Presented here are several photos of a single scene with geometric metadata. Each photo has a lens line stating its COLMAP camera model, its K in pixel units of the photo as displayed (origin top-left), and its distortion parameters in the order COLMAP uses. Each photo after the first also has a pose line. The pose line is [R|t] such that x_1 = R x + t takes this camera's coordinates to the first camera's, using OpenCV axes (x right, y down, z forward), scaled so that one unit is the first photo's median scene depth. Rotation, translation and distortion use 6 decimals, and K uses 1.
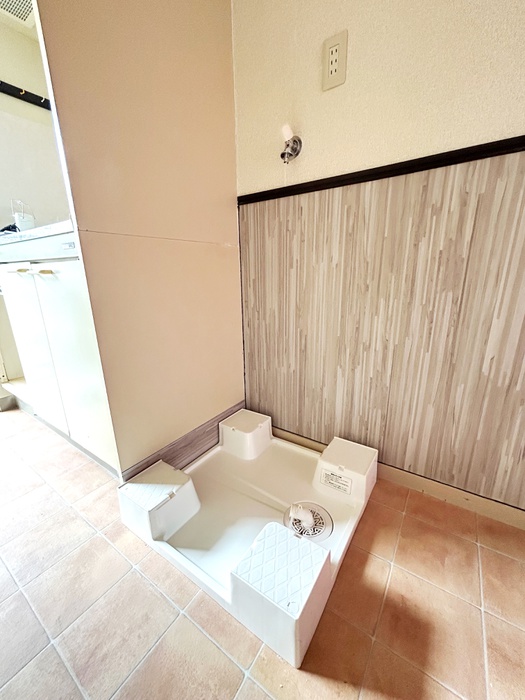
lens RADIAL K [[281.1, 0, 262.5], [0, 281.1, 350.0], [0, 0, 1]] dist [-0.001914, -0.000153]
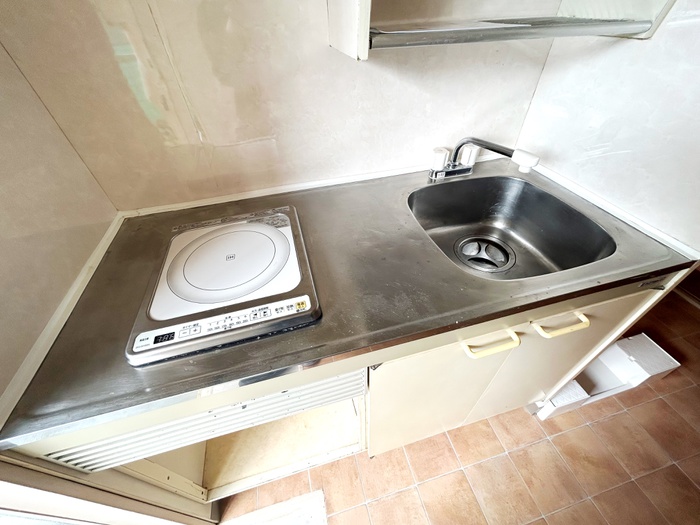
lens RADIAL K [[281.1, 0, 350.0], [0, 281.1, 262.5], [0, 0, 1]] dist [-0.001914, -0.000153]
pose [[0.653047, -0.518007, 0.552448, -1.986712], [0.227340, 0.829926, 0.509450, -1.211809], [-0.722389, -0.207101, 0.659744, 1.302395]]
